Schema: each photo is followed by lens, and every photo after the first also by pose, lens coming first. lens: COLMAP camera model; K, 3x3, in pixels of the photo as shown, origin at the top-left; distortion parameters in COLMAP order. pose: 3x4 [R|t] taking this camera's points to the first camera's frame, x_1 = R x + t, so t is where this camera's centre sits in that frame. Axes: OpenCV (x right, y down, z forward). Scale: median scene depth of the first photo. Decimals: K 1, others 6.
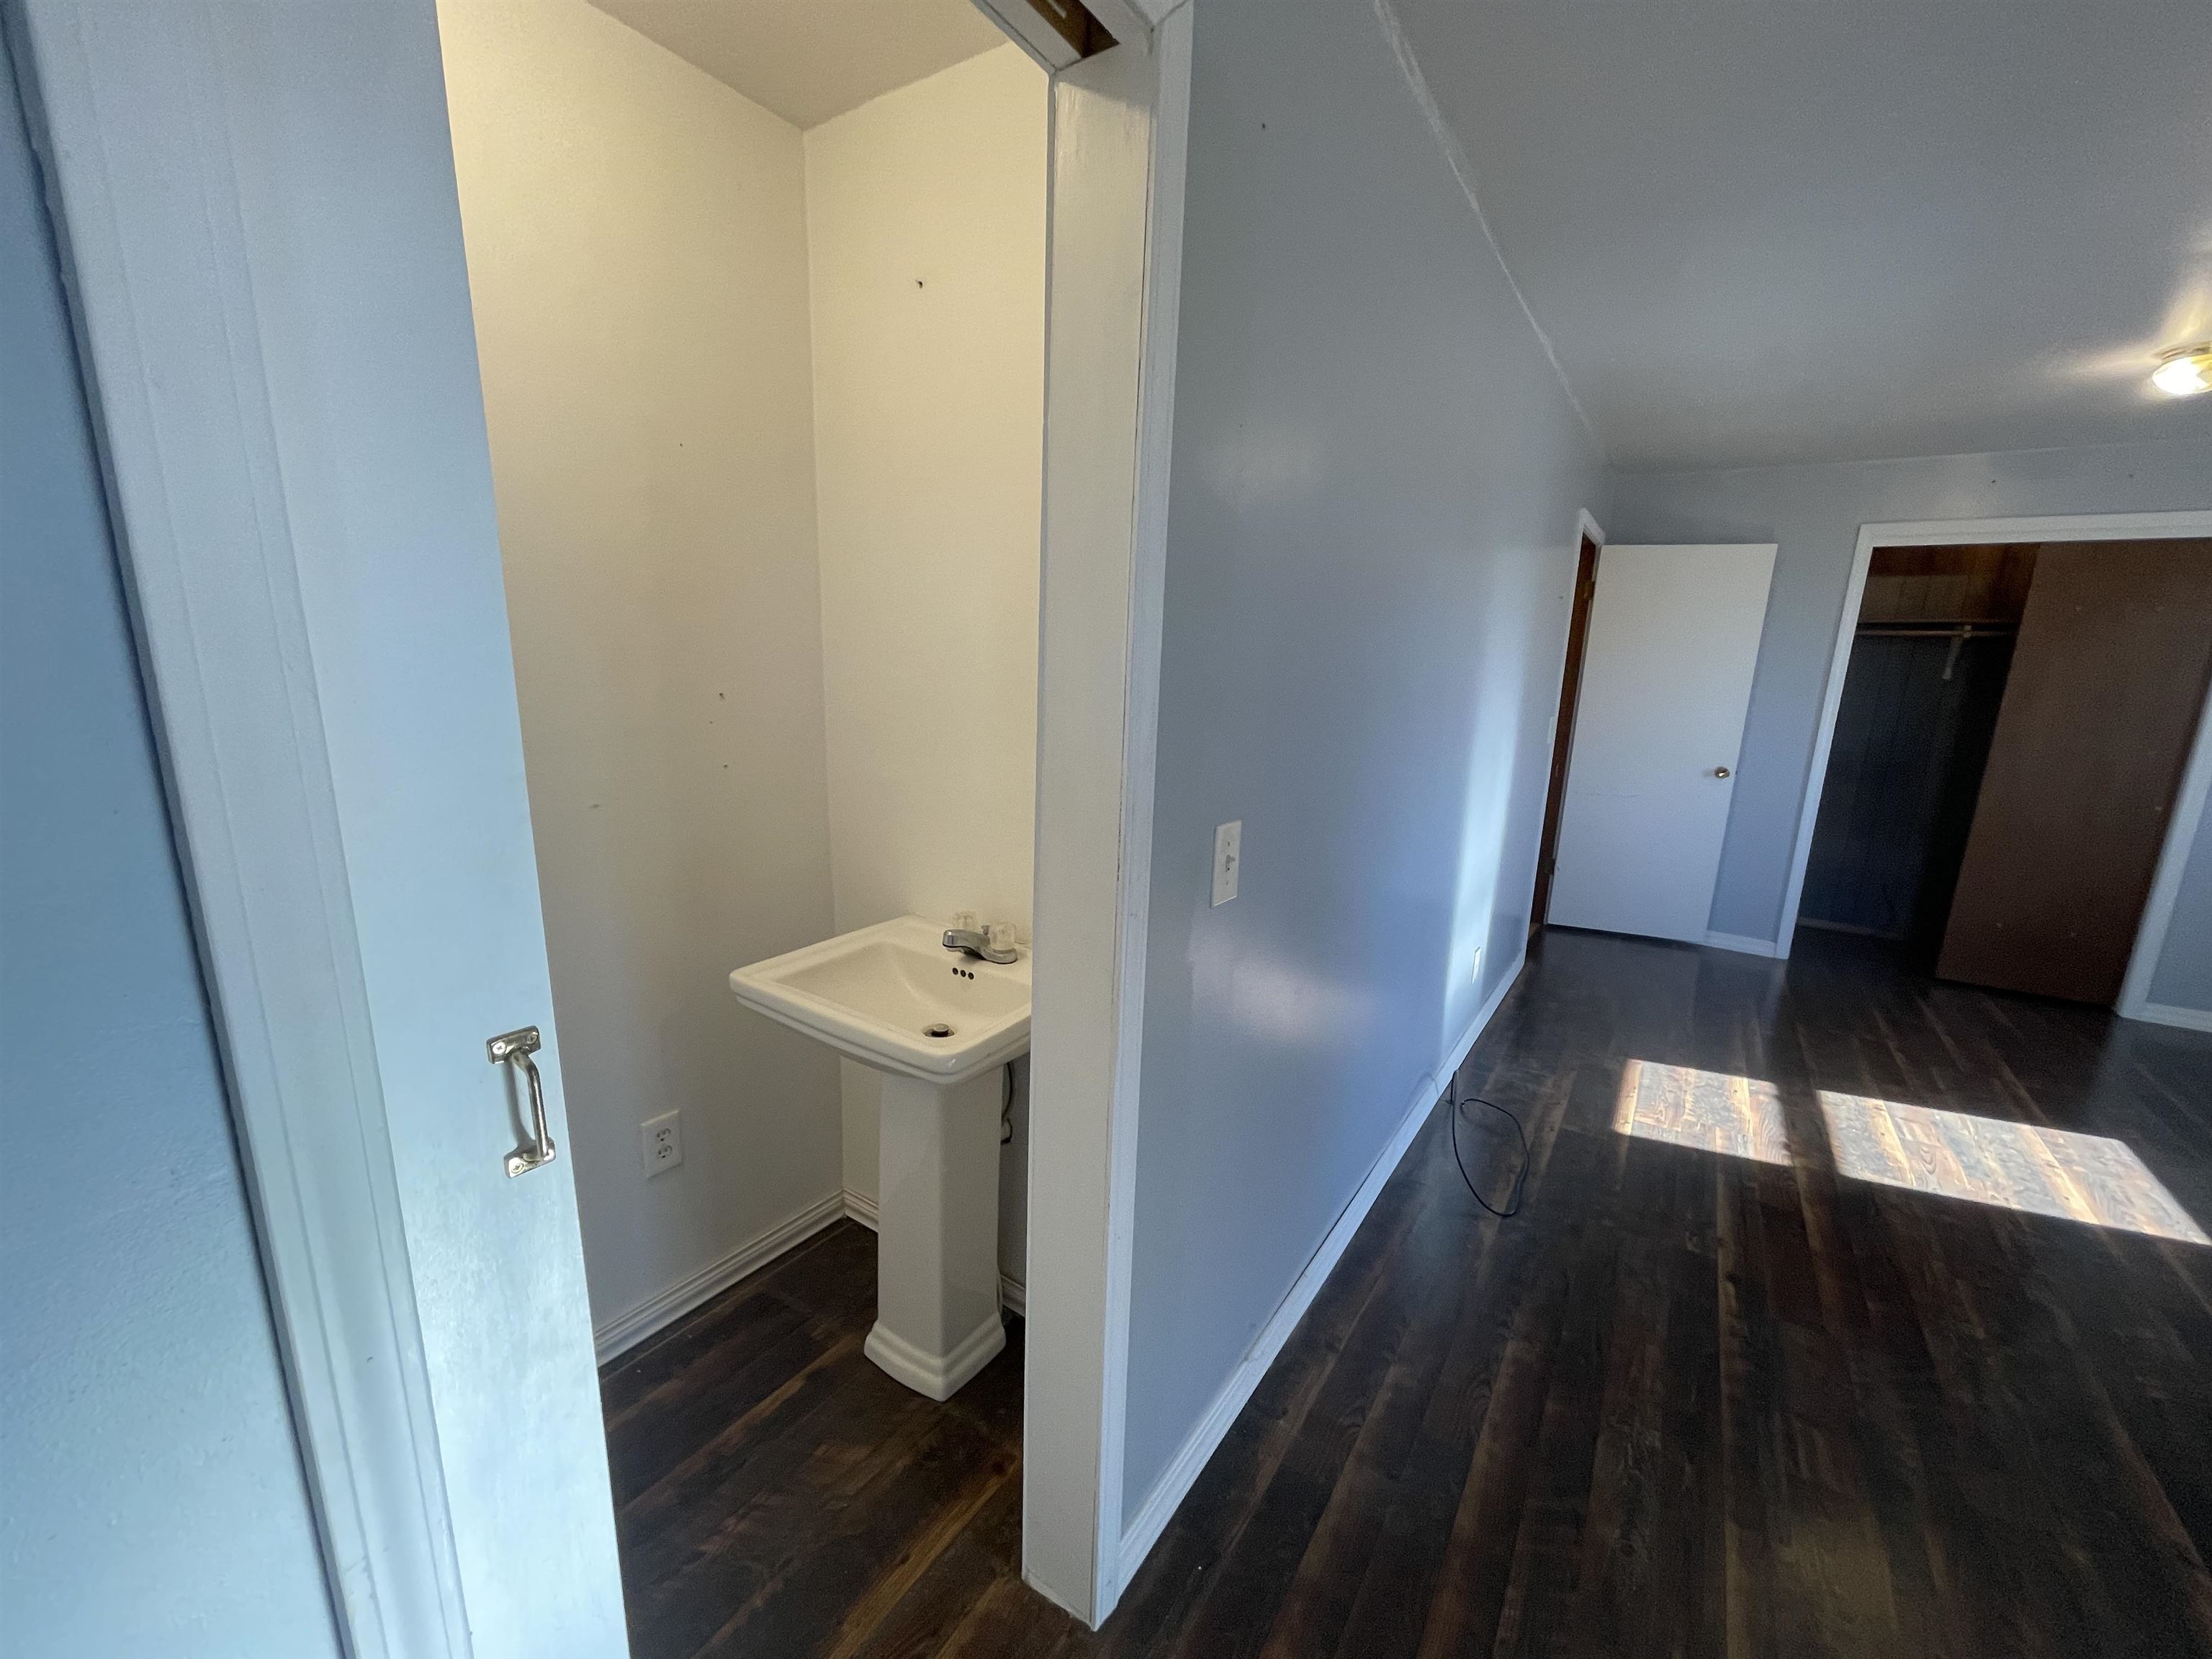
lens RADIAL K [[882.0, 0, 1115.5], [0, 882.0, 847.2], [0, 0, 1]] dist [-0.002477, 0.000701]
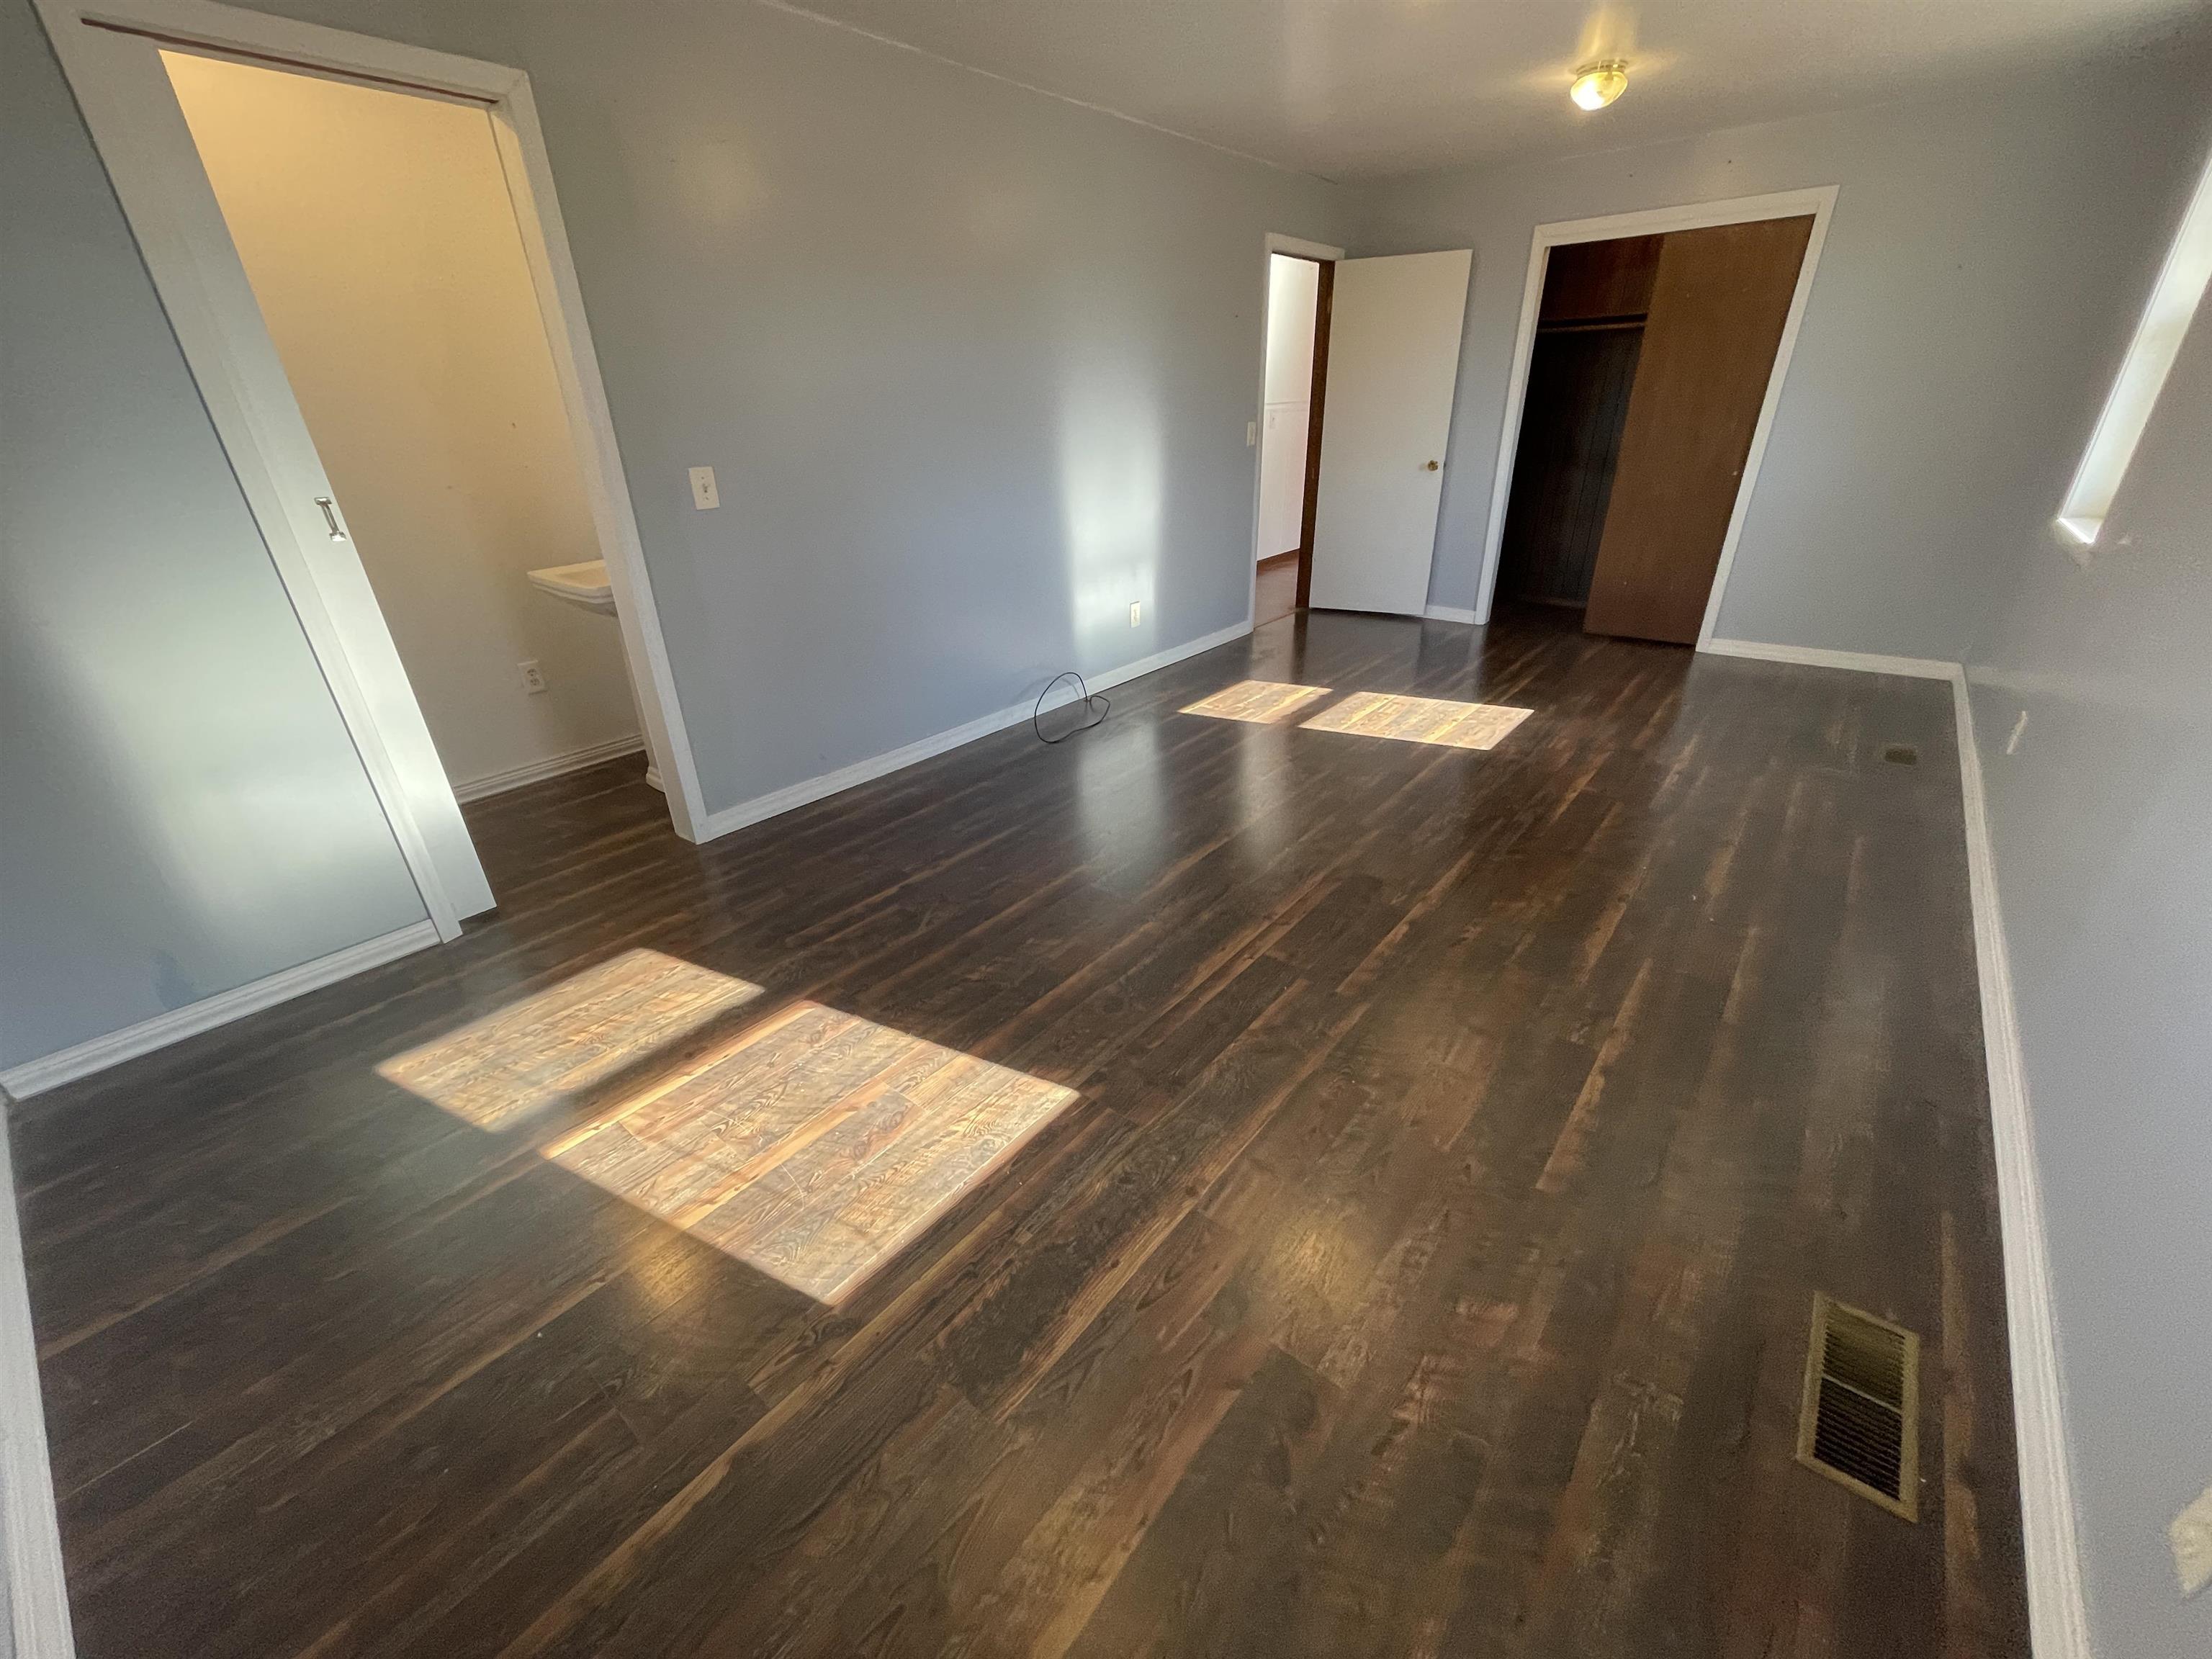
lens RADIAL K [[882.0, 0, 1094.6], [0, 882.0, 825.6], [0, 0, 1]] dist [-0.002477, 0.000701]
pose [[0.991693, -0.003669, -0.128574, 0.576476], [0.032229, 0.974794, 0.220766, 0.165539], [0.124523, -0.223076, 0.966815, -0.470275]]
